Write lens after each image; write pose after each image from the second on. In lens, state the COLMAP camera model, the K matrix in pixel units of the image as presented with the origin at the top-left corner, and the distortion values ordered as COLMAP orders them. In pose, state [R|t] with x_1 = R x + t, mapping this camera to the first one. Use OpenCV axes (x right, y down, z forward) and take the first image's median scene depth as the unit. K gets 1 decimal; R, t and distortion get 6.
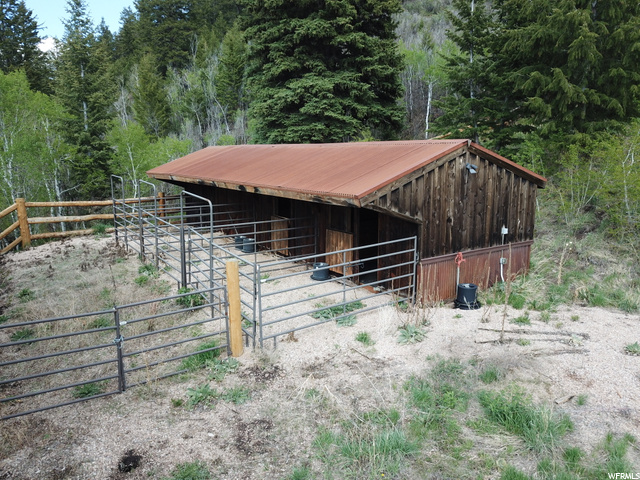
lens RADIAL K [[499.8, 0, 320.0], [0, 499.8, 240.0], [0, 0, 1]] dist [0.071286, -0.094930]
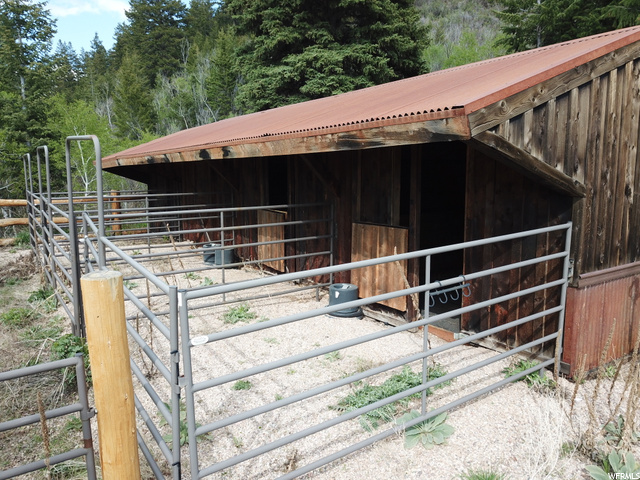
lens RADIAL K [[499.8, 0, 320.0], [0, 499.8, 240.0], [0, 0, 1]] dist [0.071286, -0.094930]
pose [[0.999990, -0.003055, 0.003177, -0.012838], [0.003187, 0.999103, -0.042237, 0.010622], [-0.003046, 0.042247, 0.999103, 0.227106]]
